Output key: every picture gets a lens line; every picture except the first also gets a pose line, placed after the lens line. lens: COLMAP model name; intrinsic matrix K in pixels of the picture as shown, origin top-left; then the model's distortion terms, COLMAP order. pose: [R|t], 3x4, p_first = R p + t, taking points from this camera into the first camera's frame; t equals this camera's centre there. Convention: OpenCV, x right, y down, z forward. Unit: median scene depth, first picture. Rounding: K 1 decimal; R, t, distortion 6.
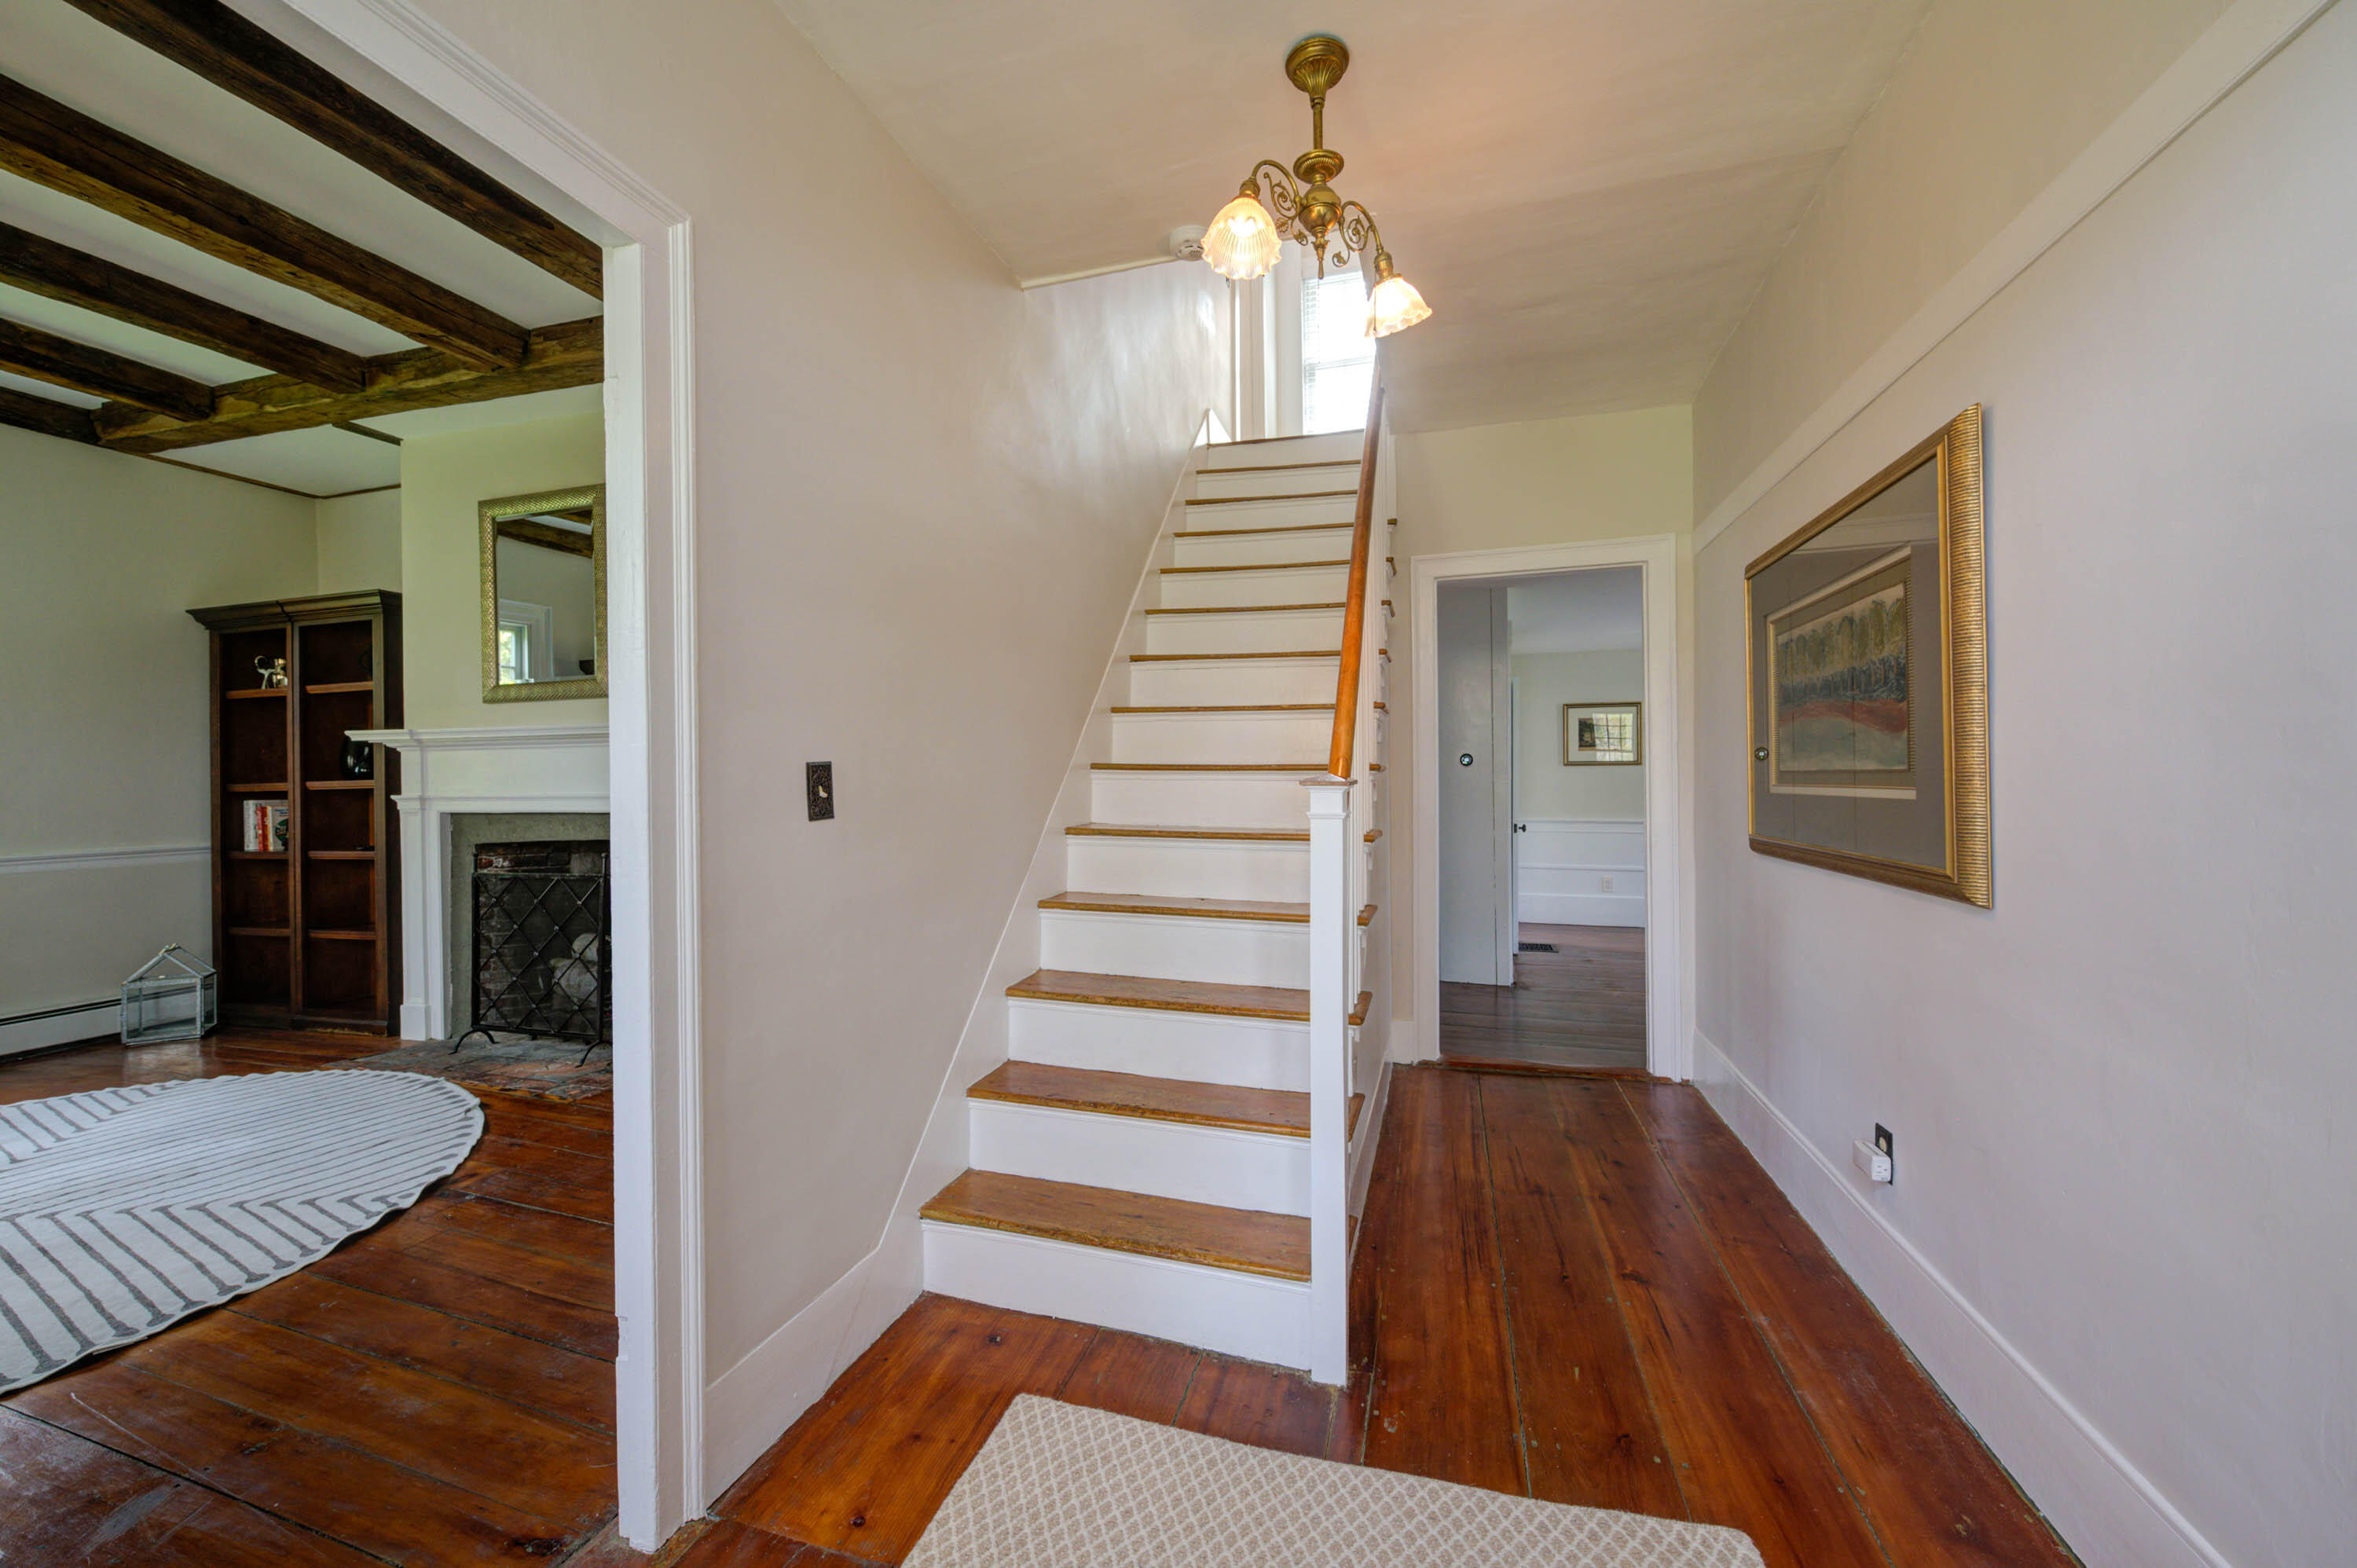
lens RADIAL K [[937.1, 0, 1181.2], [0, 937.1, 779.7], [0, 0, 1]] dist [0.001864, -0.002005]
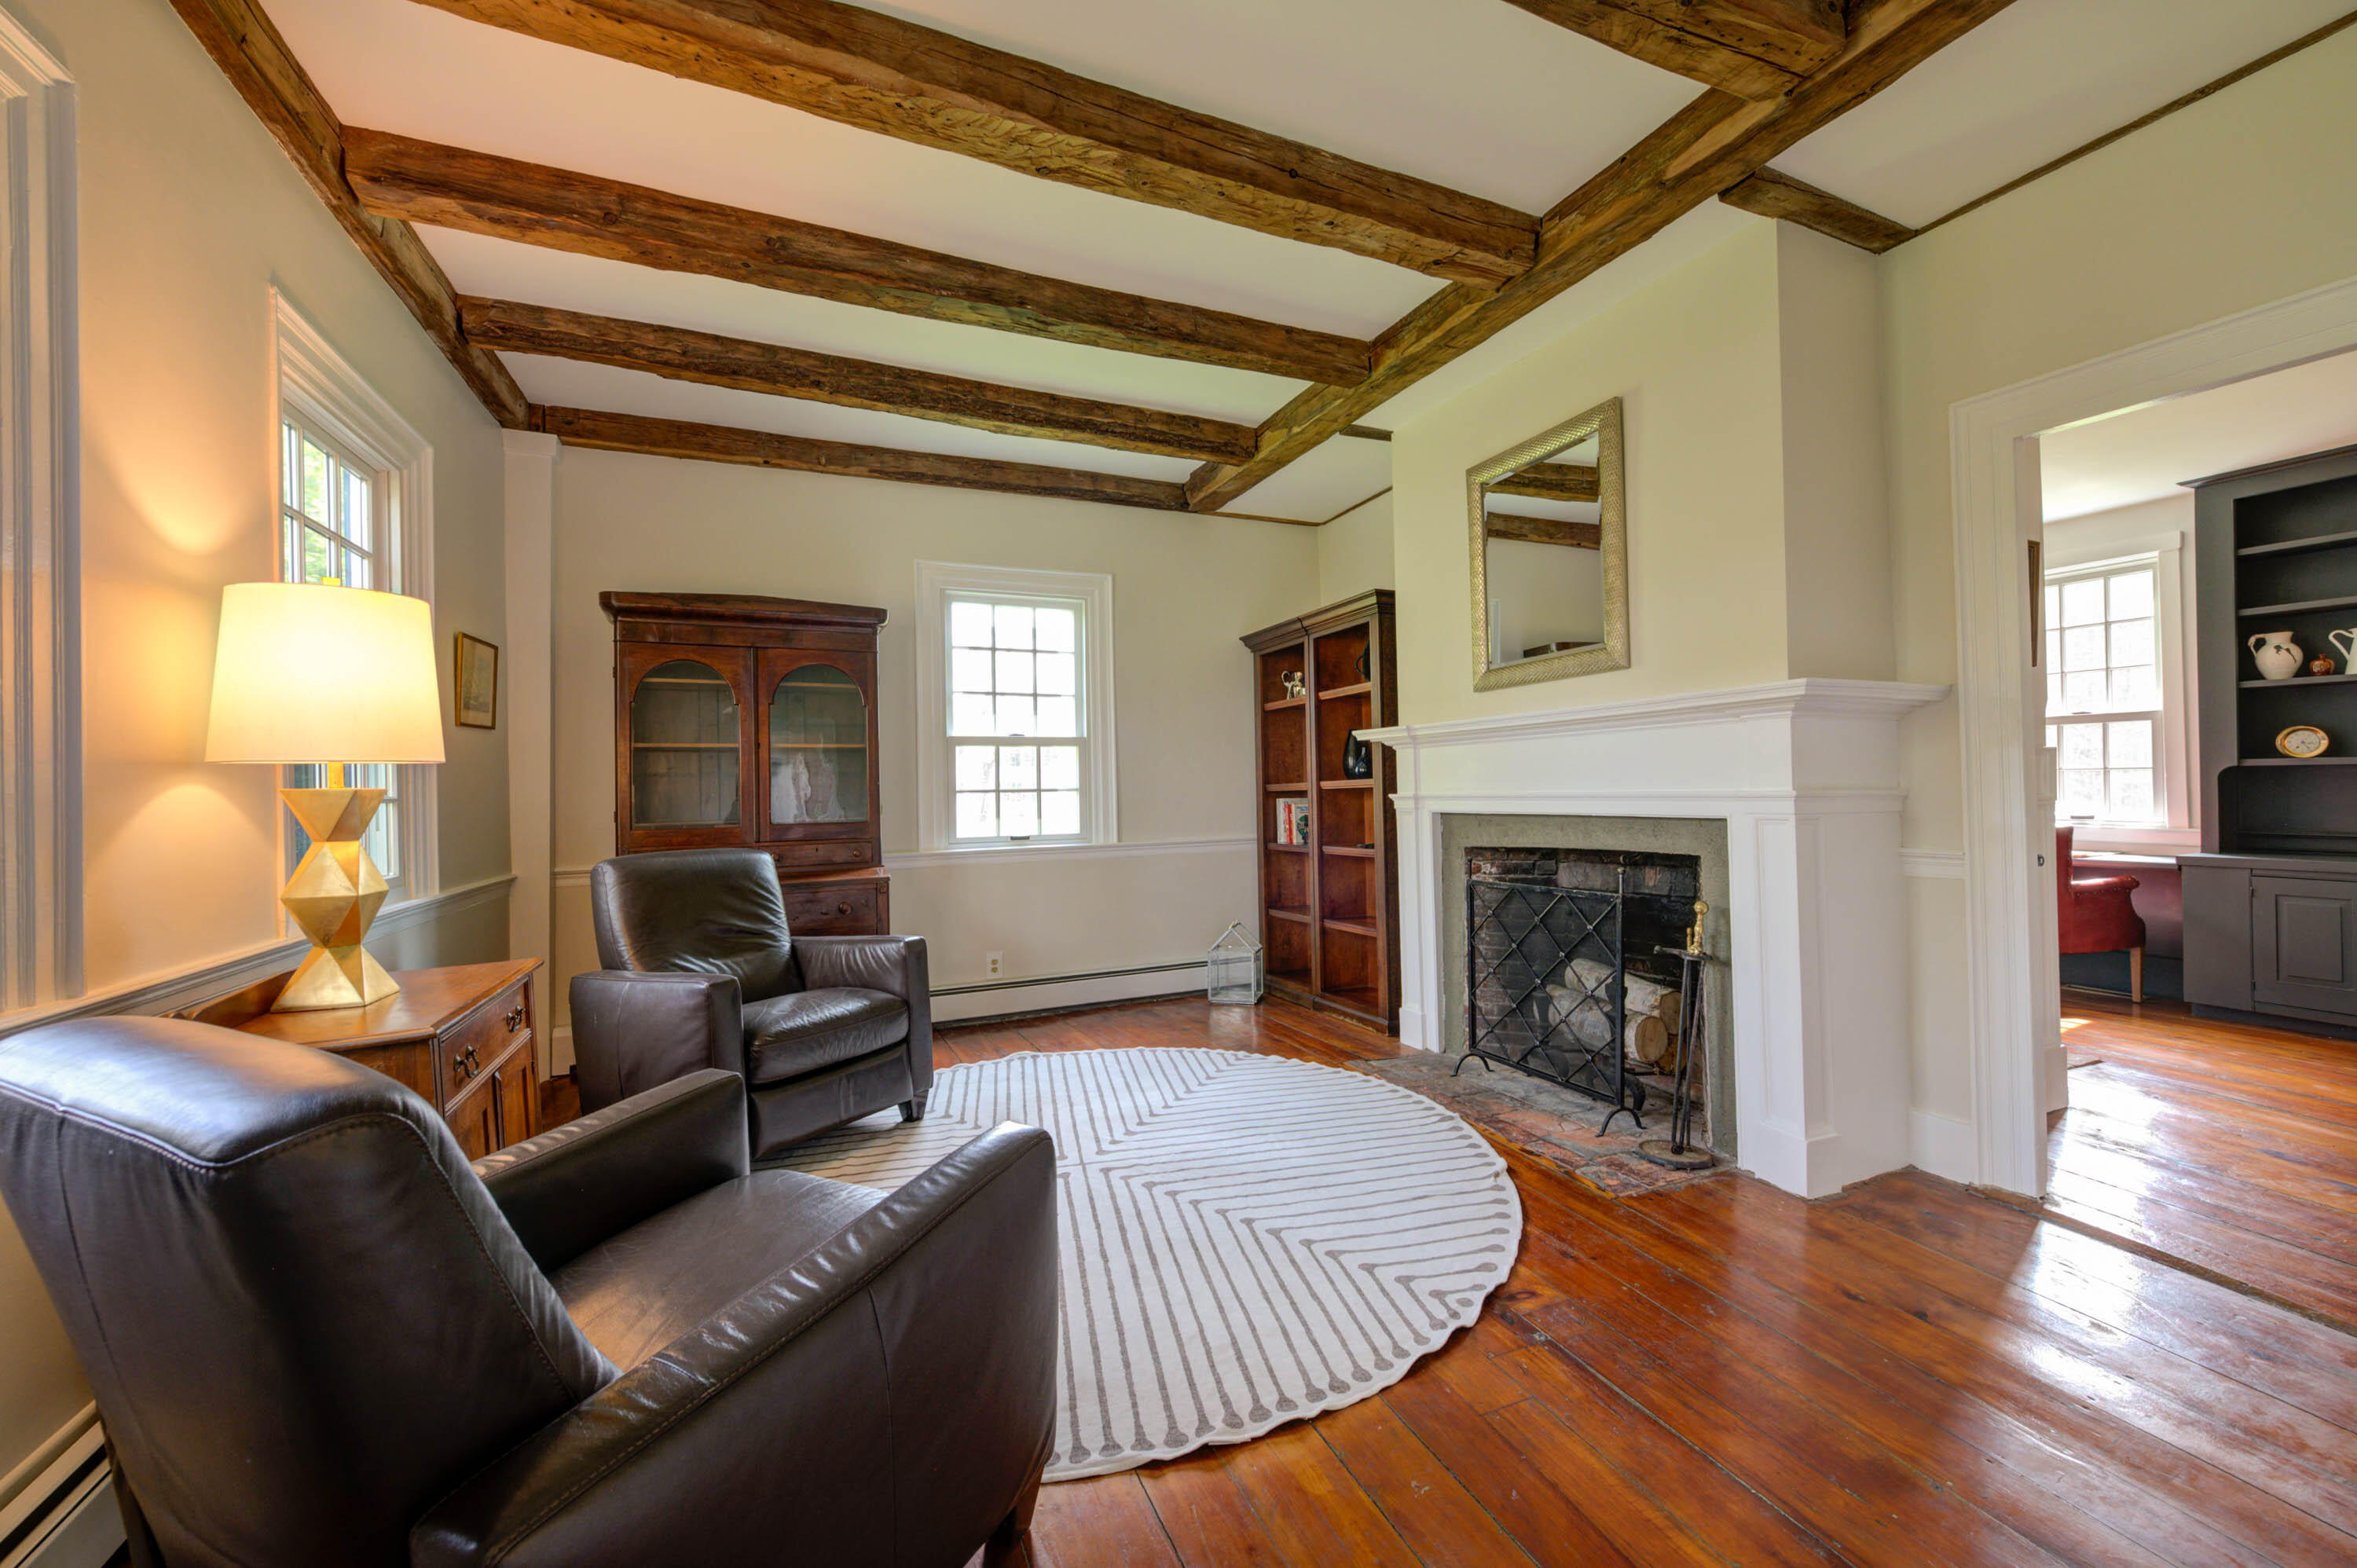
lens RADIAL K [[937.1, 0, 1181.2], [0, 937.1, 779.7], [0, 0, 1]] dist [0.001864, -0.002005]
pose [[0.649120, -0.012123, -0.760589, -0.245578], [0.013165, 0.999902, -0.004702, 0.003433], [0.760572, -0.006961, 0.649216, 0.201815]]
